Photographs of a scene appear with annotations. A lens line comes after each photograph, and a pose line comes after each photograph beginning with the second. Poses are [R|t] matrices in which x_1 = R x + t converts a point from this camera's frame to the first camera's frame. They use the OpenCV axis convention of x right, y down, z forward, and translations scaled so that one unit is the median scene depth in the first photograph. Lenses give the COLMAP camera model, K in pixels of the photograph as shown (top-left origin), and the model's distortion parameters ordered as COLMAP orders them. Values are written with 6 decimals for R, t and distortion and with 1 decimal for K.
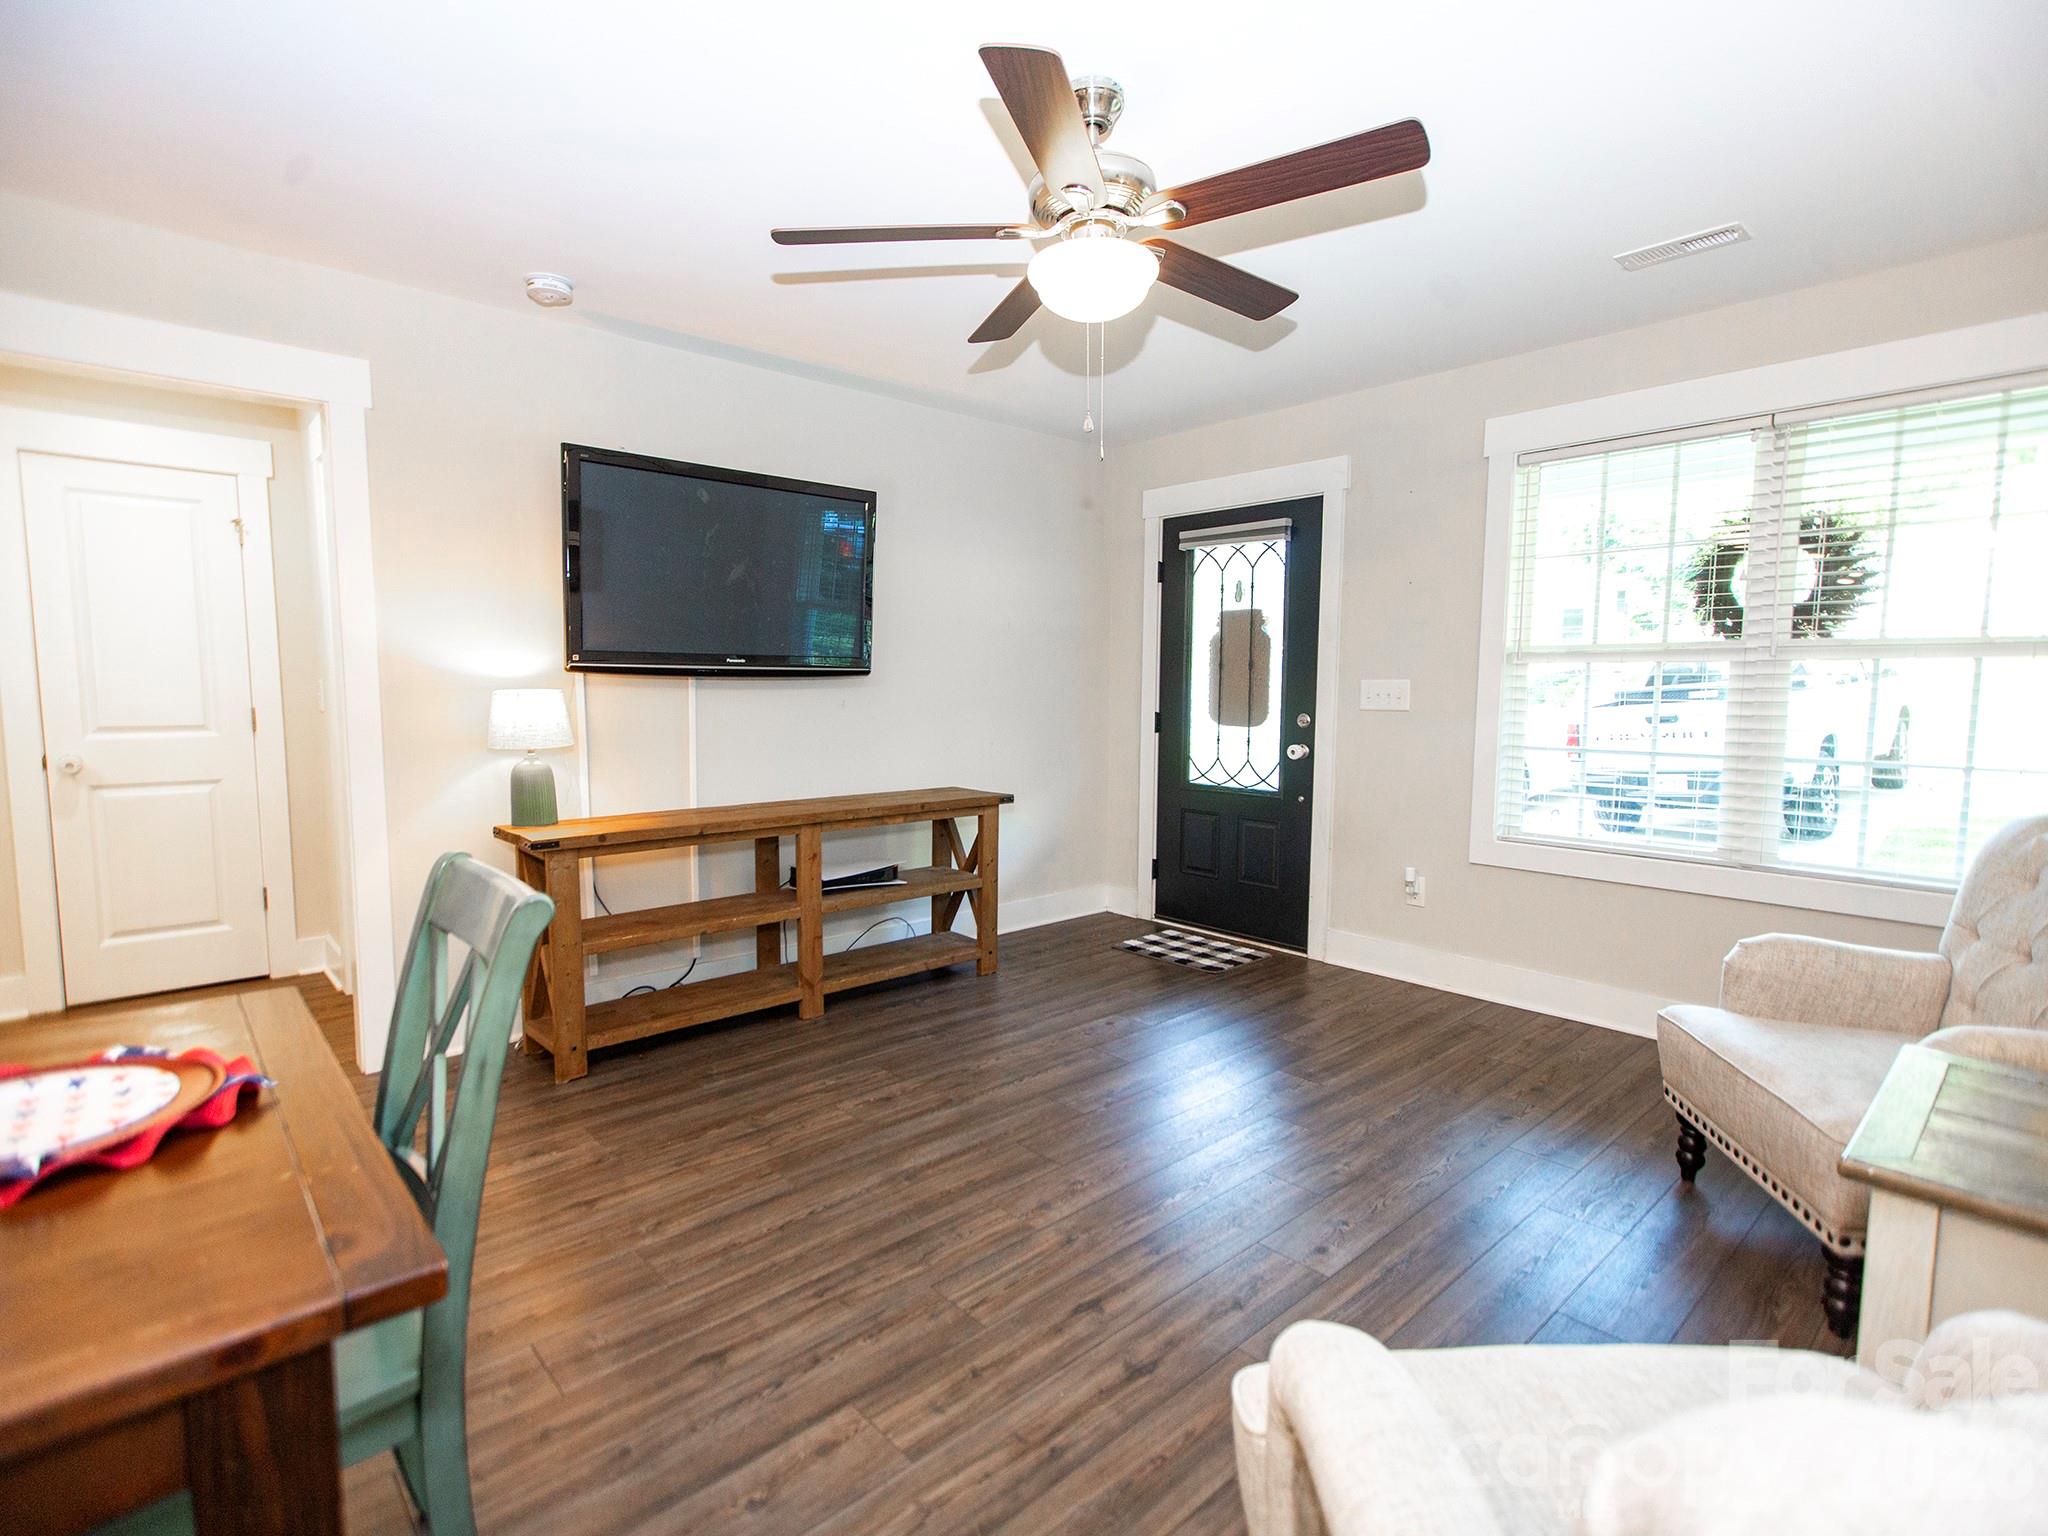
lens RADIAL K [[990.1, 0, 1053.9], [0, 990.1, 775.1], [0, 0, 1]] dist [0.000466, 0.000225]
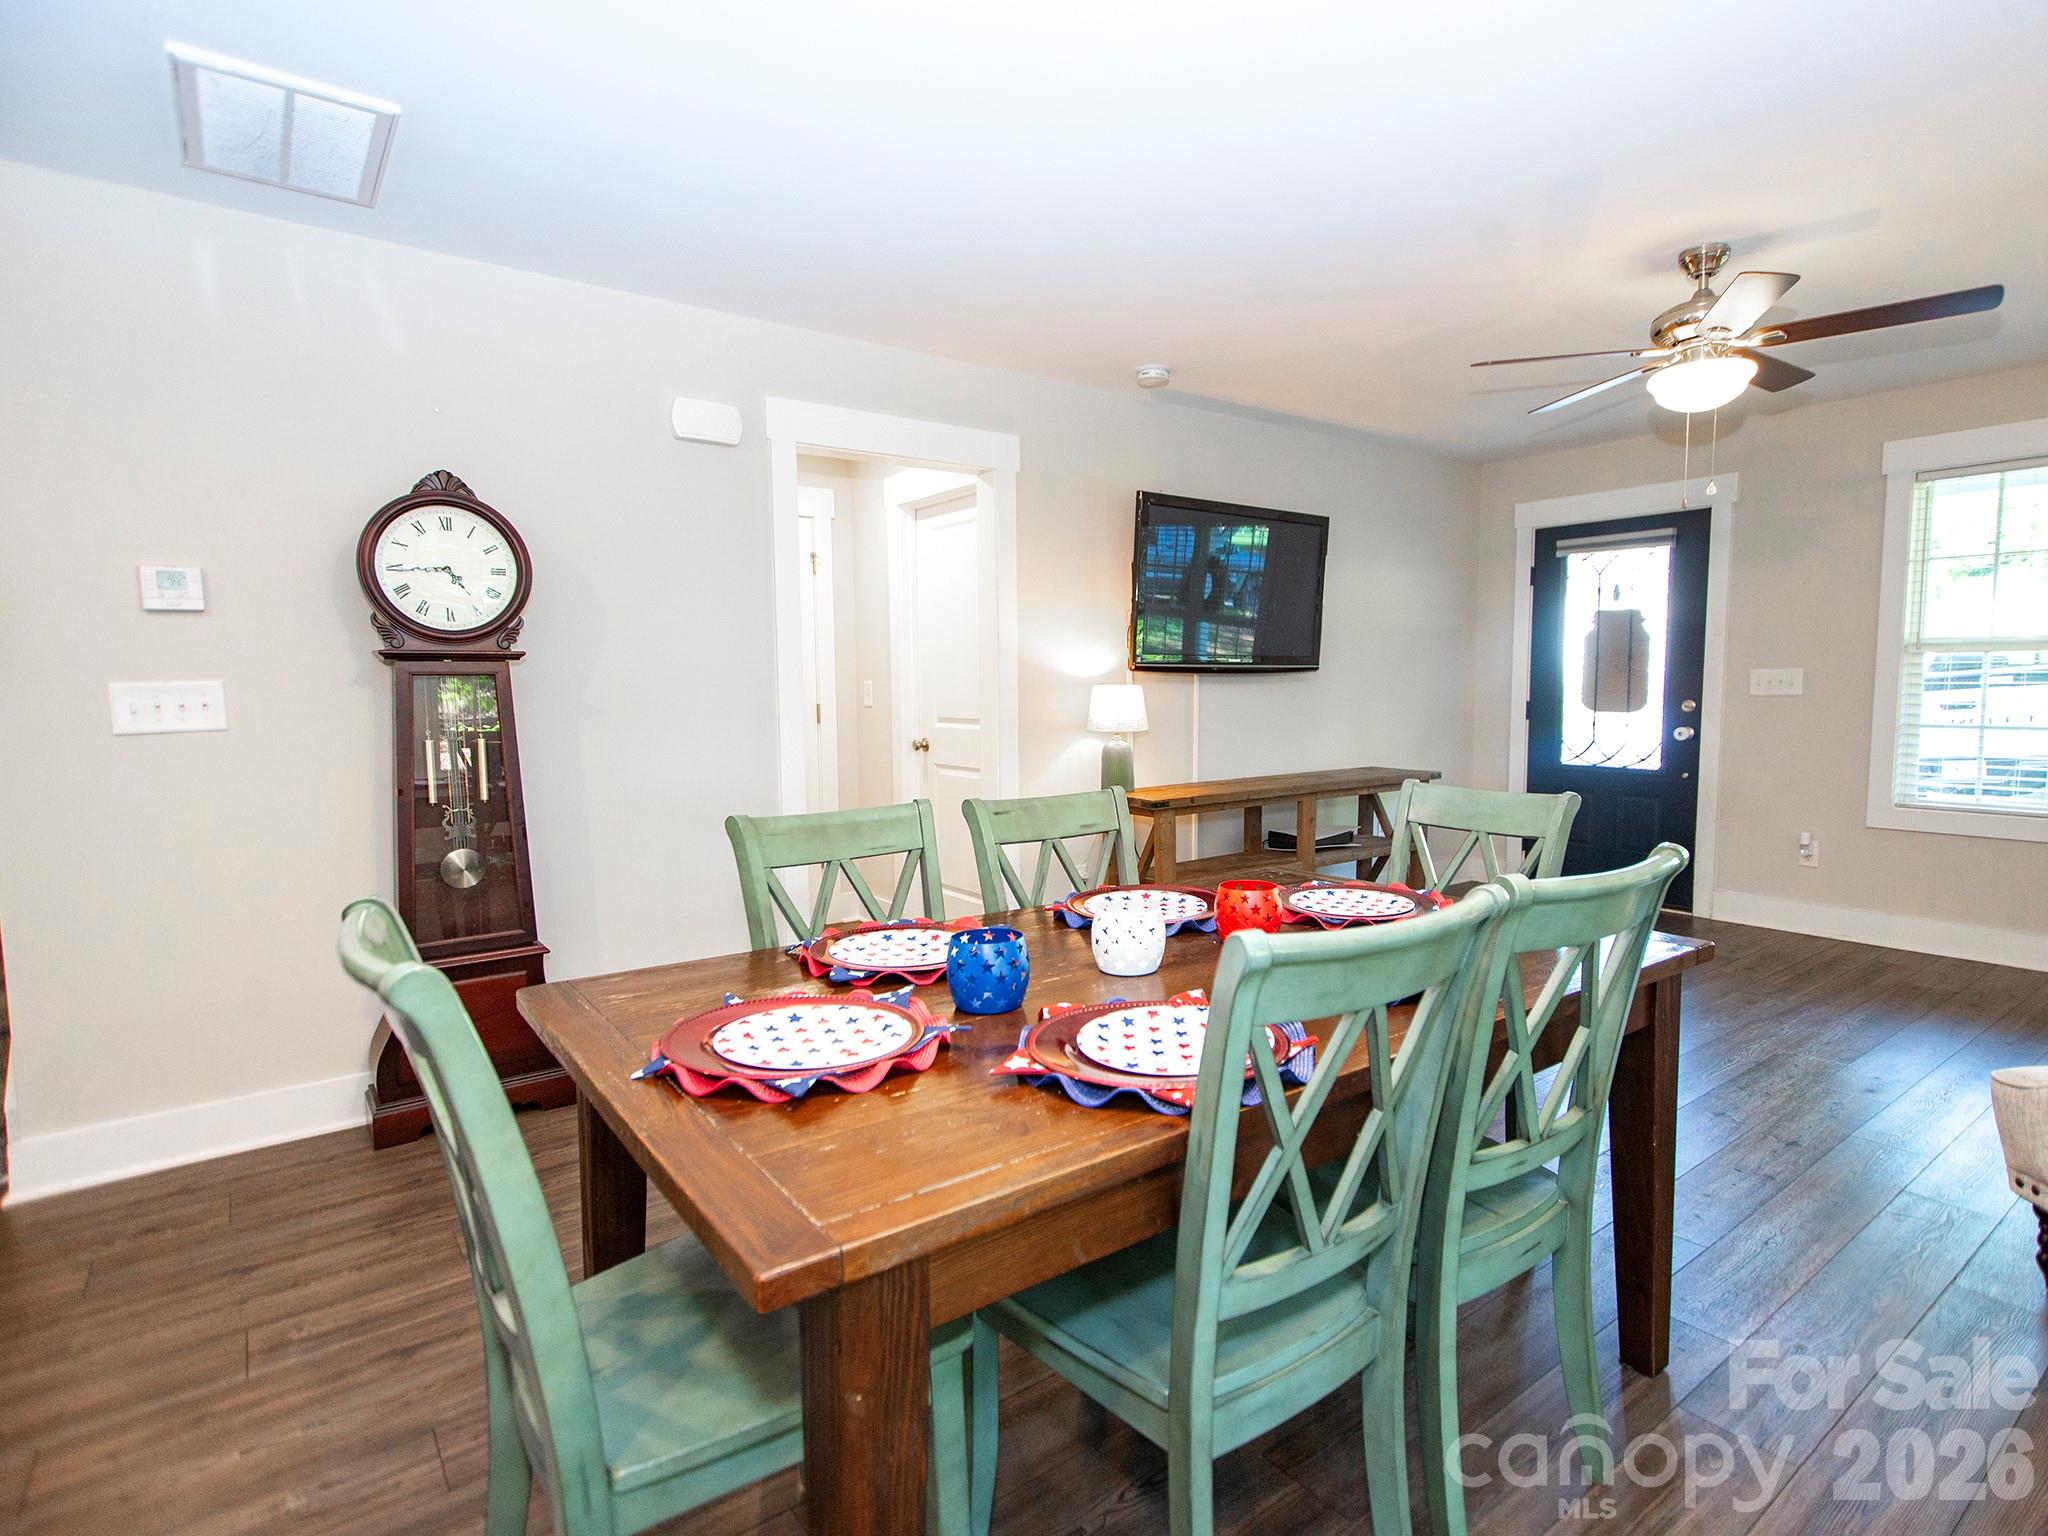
lens RADIAL K [[1055.7, 0, 1096.2], [0, 1055.7, 769.2], [0, 0, 1]] dist [0.000525, -0.000355]
pose [[0.996798, -0.006569, -0.079696, -0.338266], [0.005693, 0.999921, -0.011208, 0.027616], [0.079763, 0.010719, 0.996756, -0.263167]]
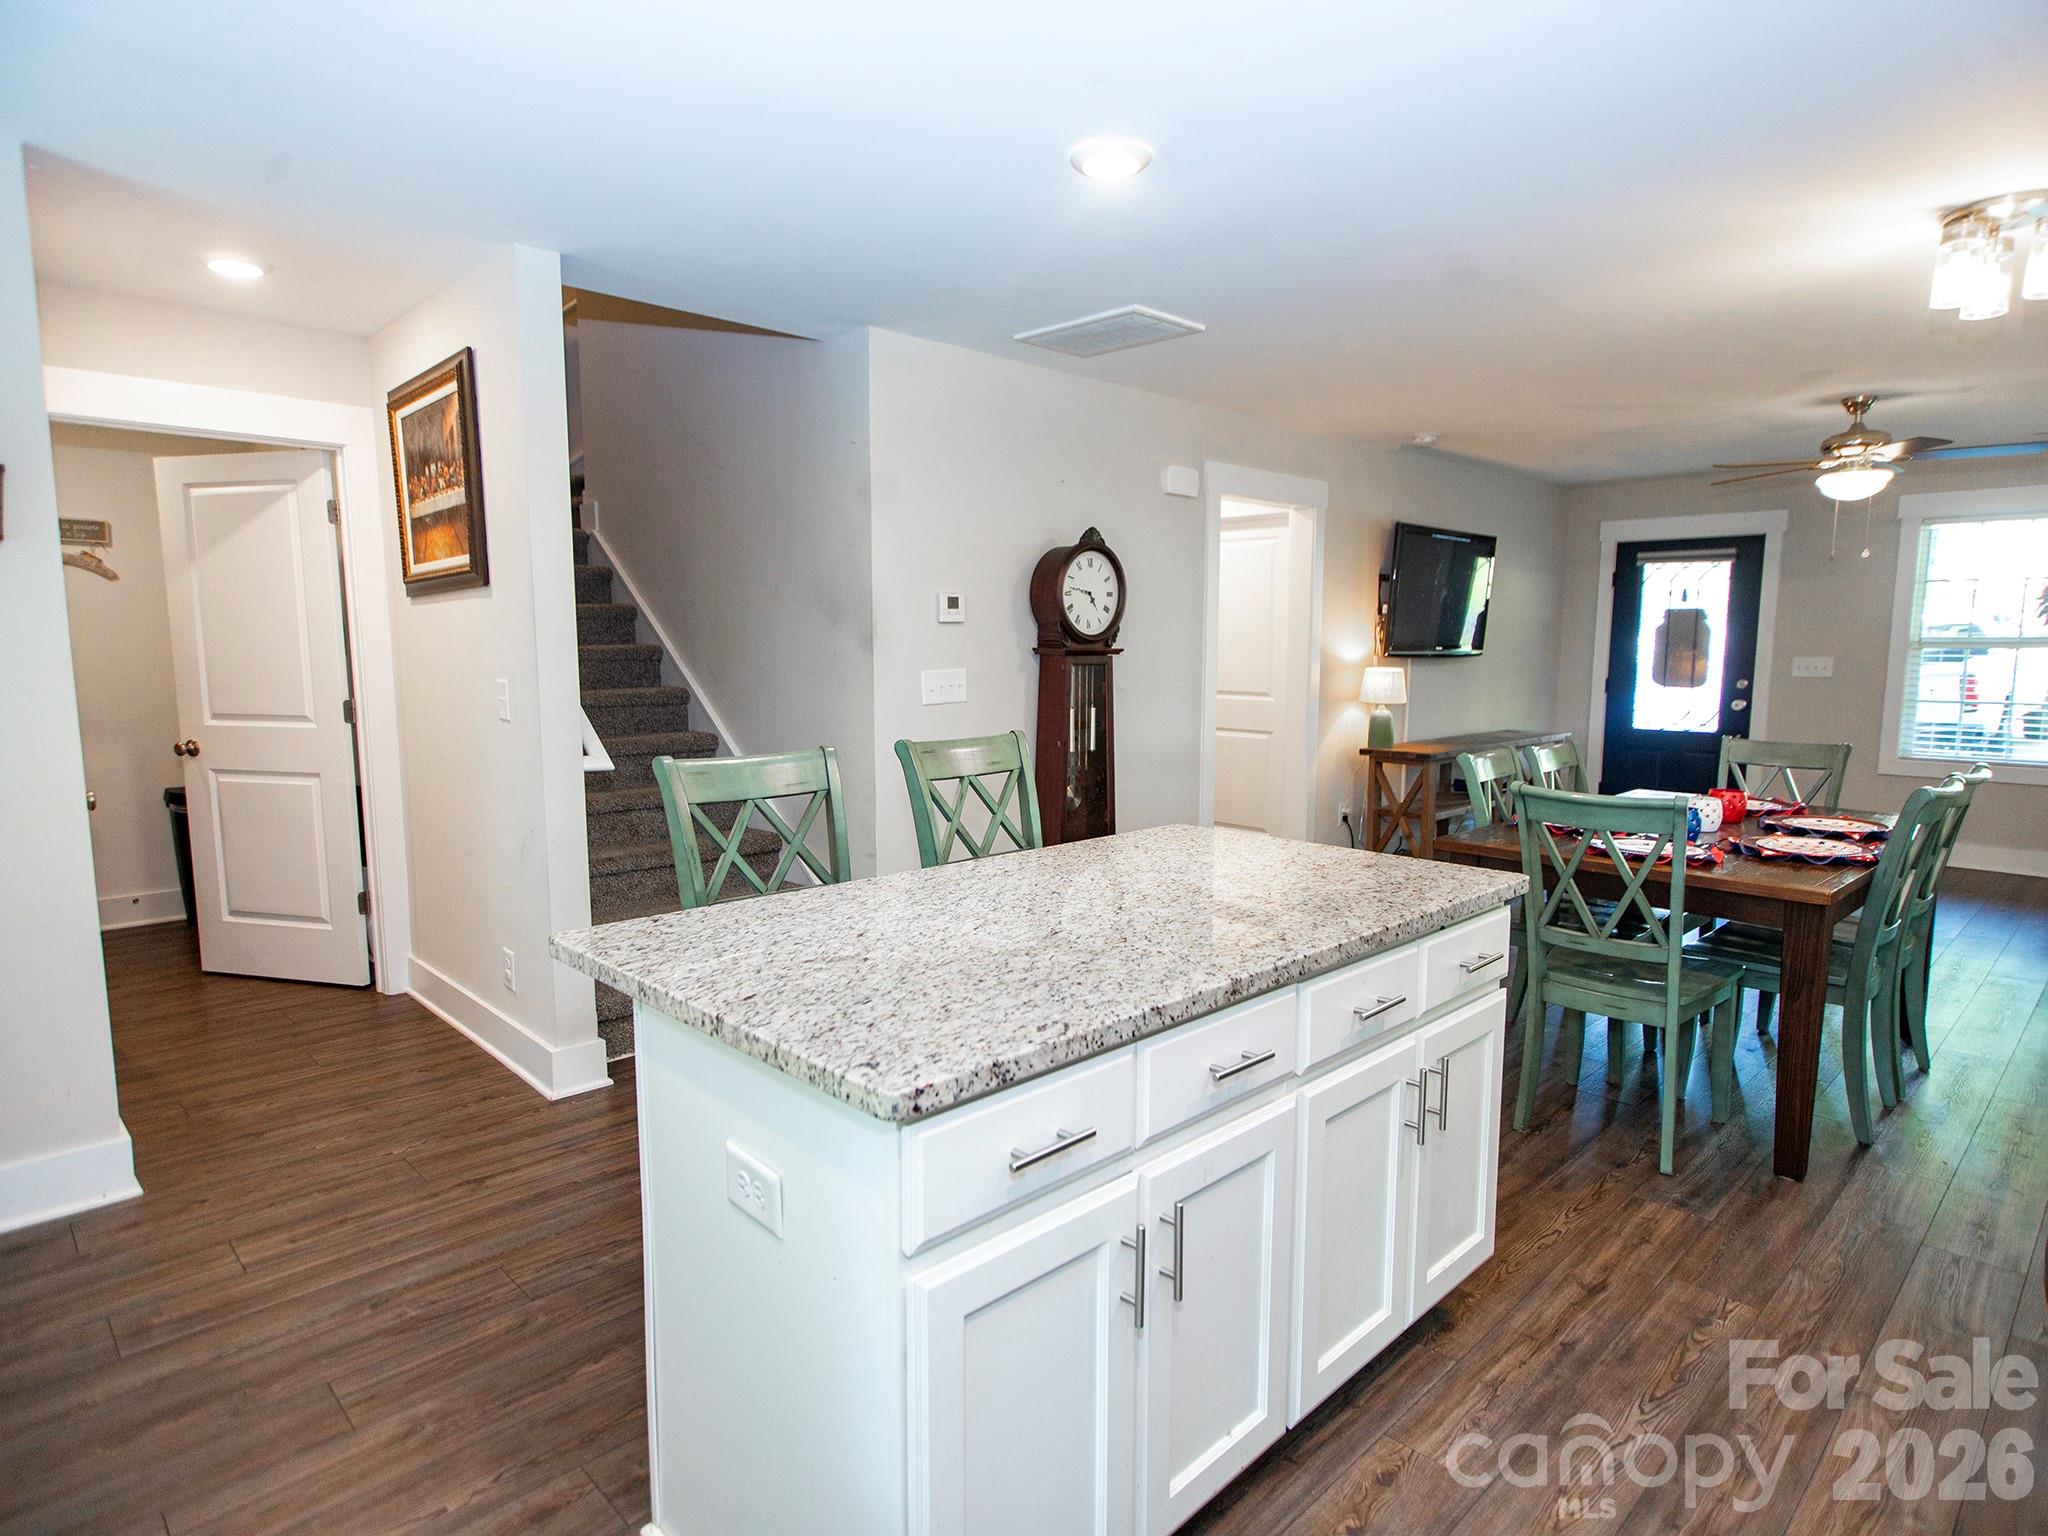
lens RADIAL K [[1103.7, 0, 1024.0], [0, 1103.7, 768.0], [0, 0, 1]] dist [-0.026135, 0.000813]
pose [[0.999984, -0.004810, -0.002996, -0.856060], [0.004867, 0.999799, 0.019425, 0.035374], [0.002902, -0.019439, 0.999807, -0.671768]]
